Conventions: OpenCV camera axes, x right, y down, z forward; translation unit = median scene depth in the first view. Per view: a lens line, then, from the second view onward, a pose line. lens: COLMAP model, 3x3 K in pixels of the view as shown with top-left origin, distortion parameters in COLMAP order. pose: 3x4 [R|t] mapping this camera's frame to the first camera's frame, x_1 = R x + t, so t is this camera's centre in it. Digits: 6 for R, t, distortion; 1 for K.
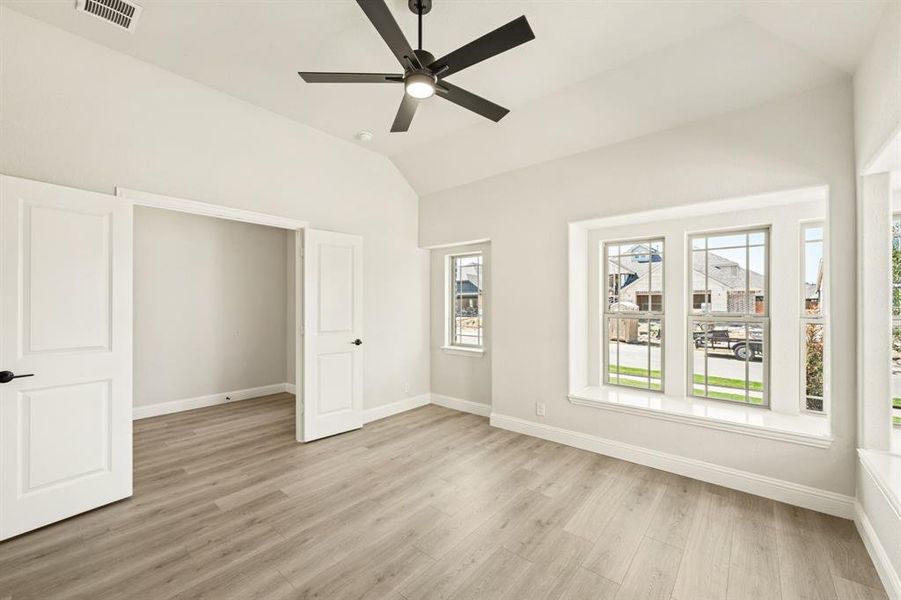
lens RADIAL K [[358.7, 0, 450.5], [0, 358.7, 300.0], [0, 0, 1]] dist [0.000195, 0.000094]
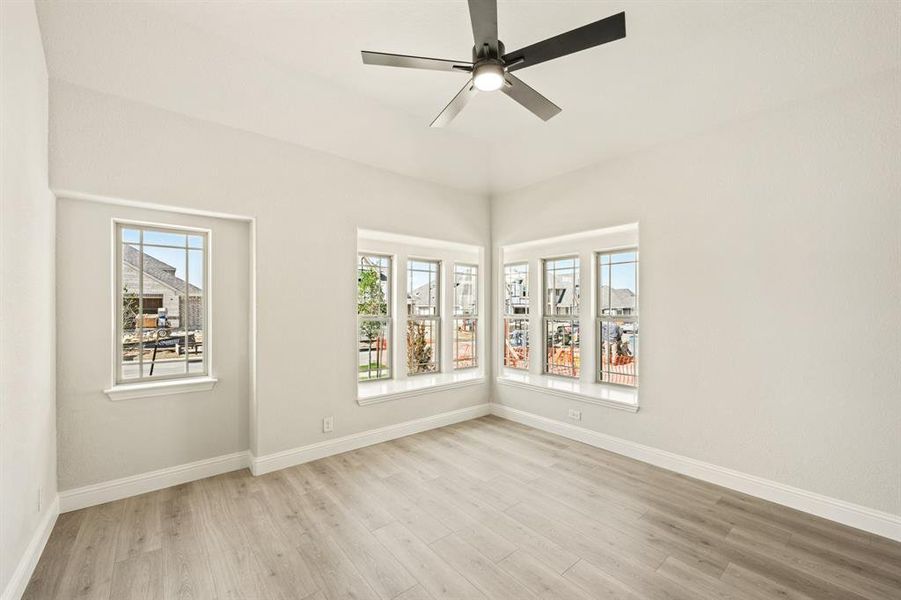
lens RADIAL K [[364.3, 0, 452.8], [0, 364.3, 307.9], [0, 0, 1]] dist [-0.000340, 0.000041]
pose [[0.169174, 0.001446, 0.985585, -0.634561], [-0.009157, 0.999958, 0.000105, 0.007122], [-0.985544, -0.009043, 0.169180, 0.563693]]
